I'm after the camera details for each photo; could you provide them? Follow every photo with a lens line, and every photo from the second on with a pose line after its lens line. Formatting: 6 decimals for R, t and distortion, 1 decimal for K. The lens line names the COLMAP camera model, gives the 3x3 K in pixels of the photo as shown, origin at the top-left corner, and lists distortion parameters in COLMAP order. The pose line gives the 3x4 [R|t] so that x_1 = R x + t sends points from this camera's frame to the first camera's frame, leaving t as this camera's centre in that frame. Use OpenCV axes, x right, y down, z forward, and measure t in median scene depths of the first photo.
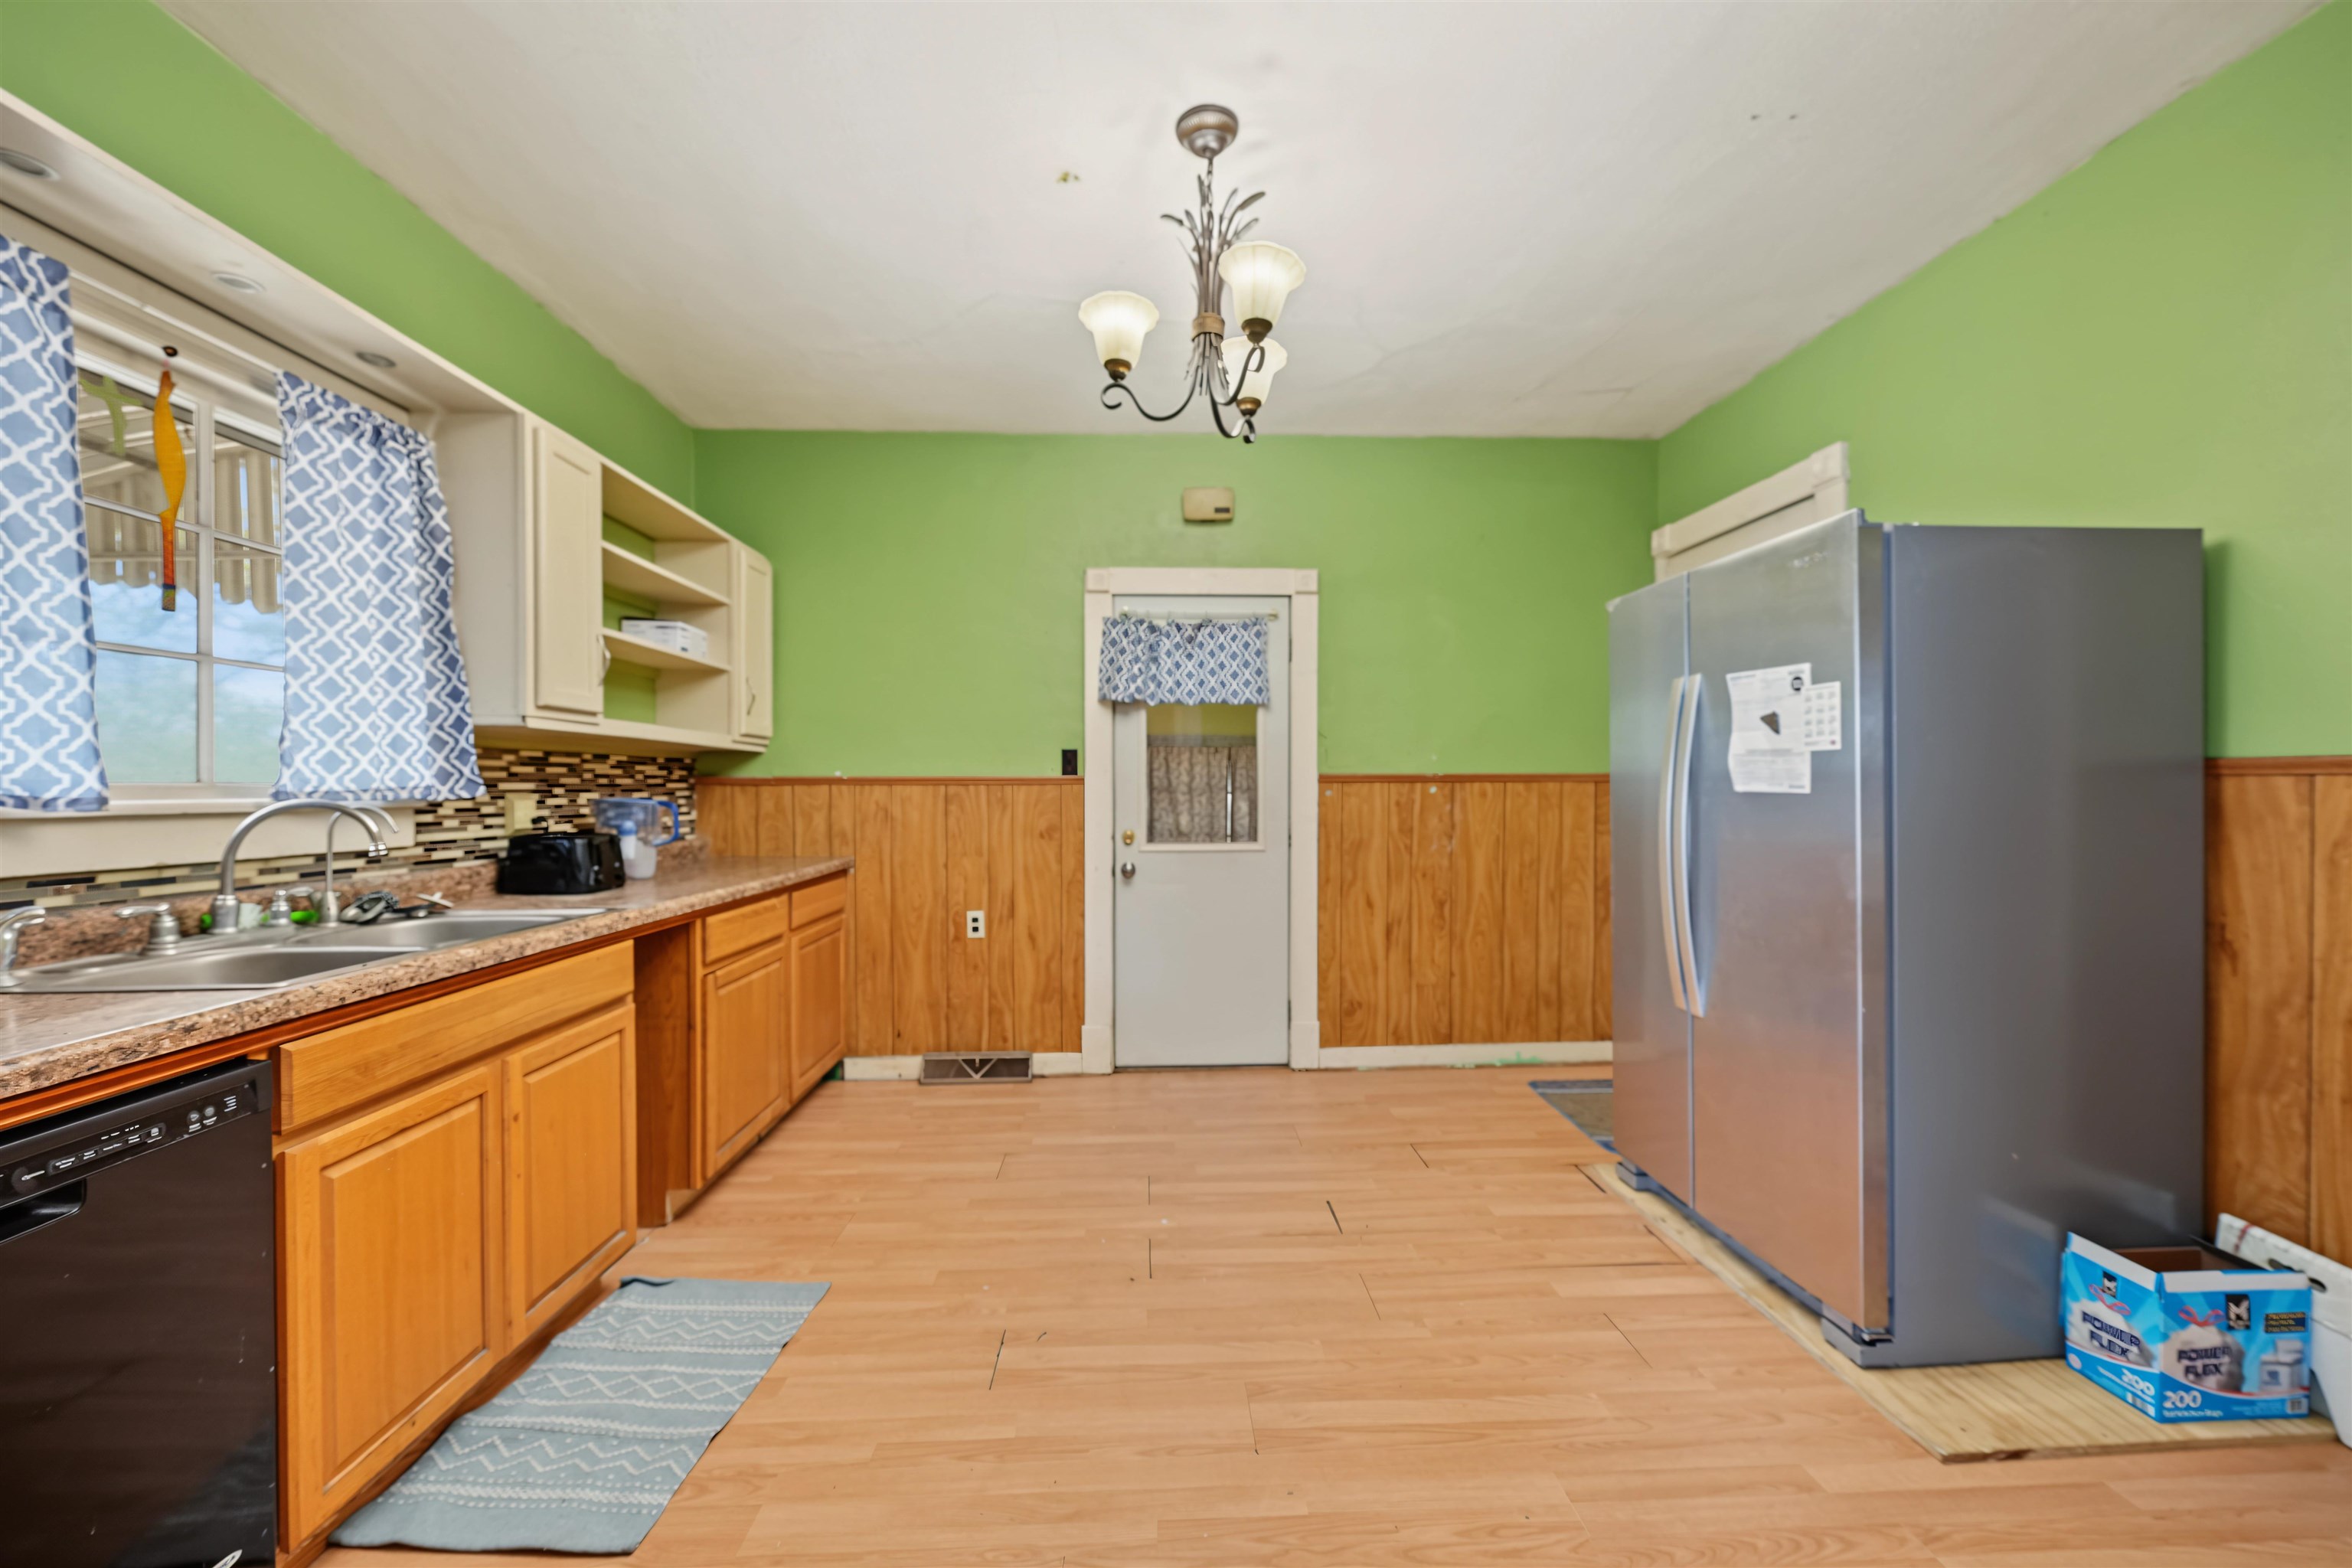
lens RADIAL K [[888.5, 0, 1181.6], [0, 888.5, 792.4], [0, 0, 1]] dist [-0.001632, -0.000365]
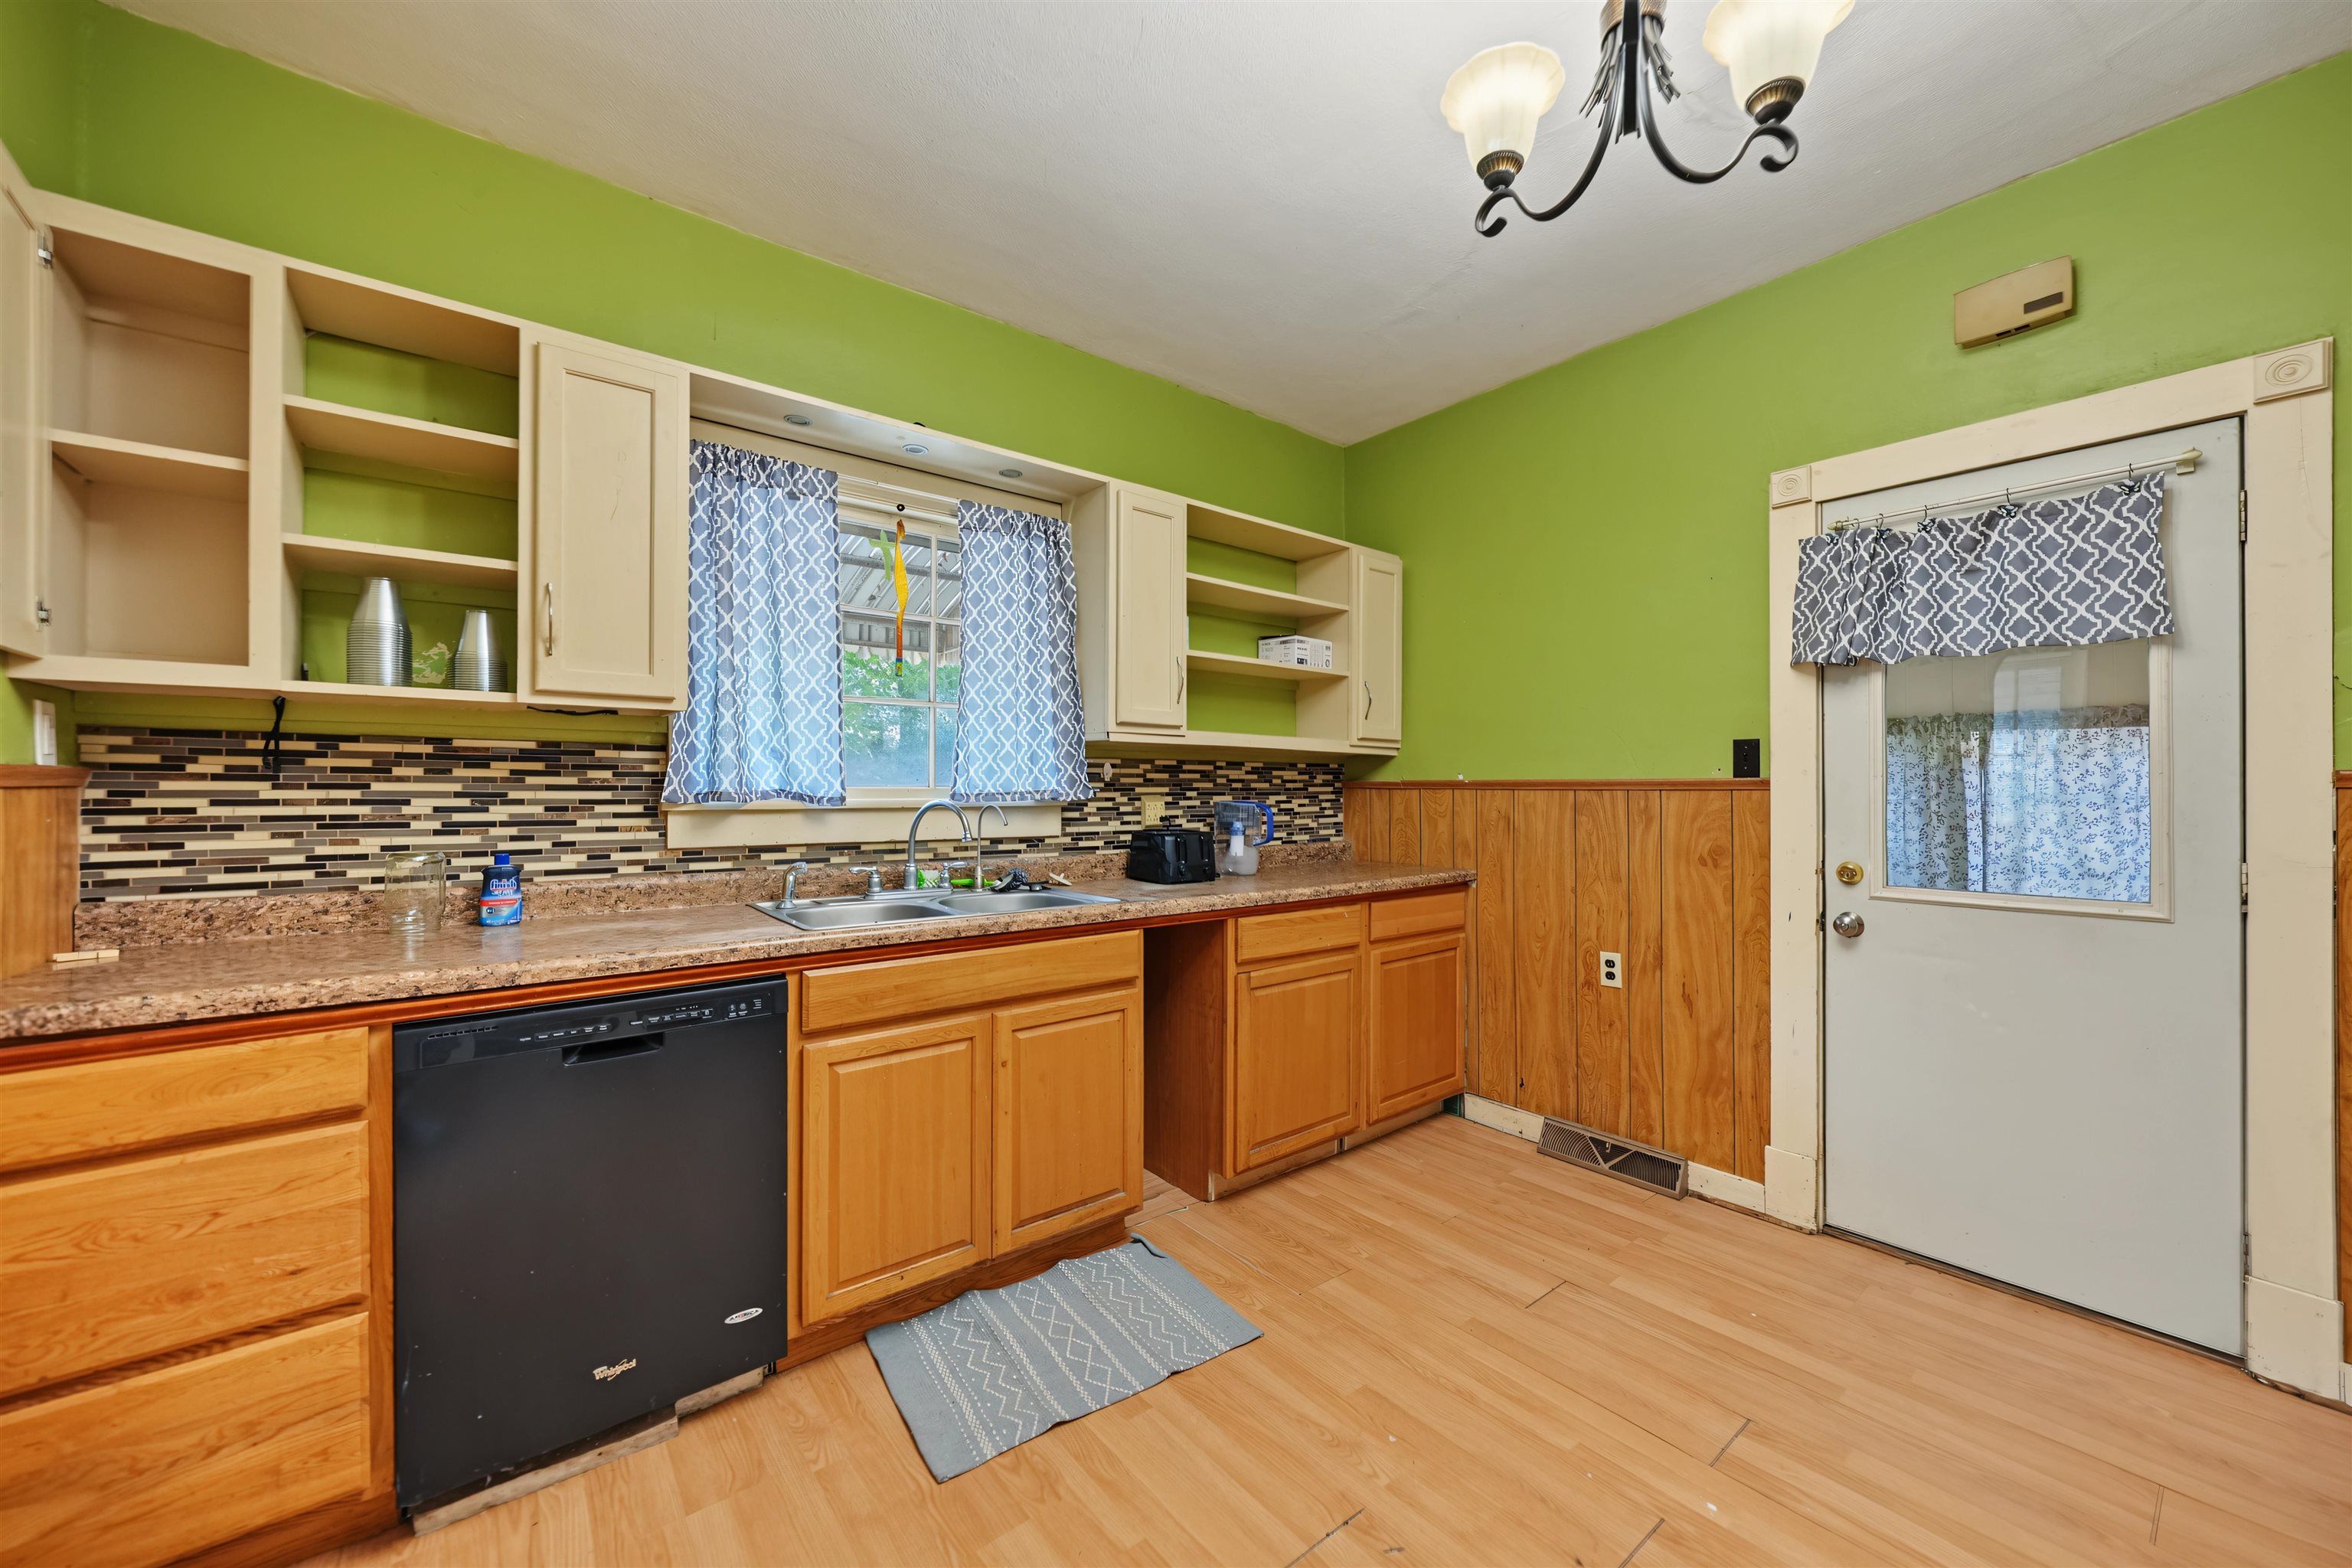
lens RADIAL K [[888.5, 0, 1163.6], [0, 888.5, 783.1], [0, 0, 1]] dist [-0.001632, -0.000365]
pose [[0.578493, -0.001214, -0.815686, 0.242203], [-0.009584, 0.999920, -0.008285, -0.006513], [0.815631, 0.012610, 0.578435, 0.309205]]
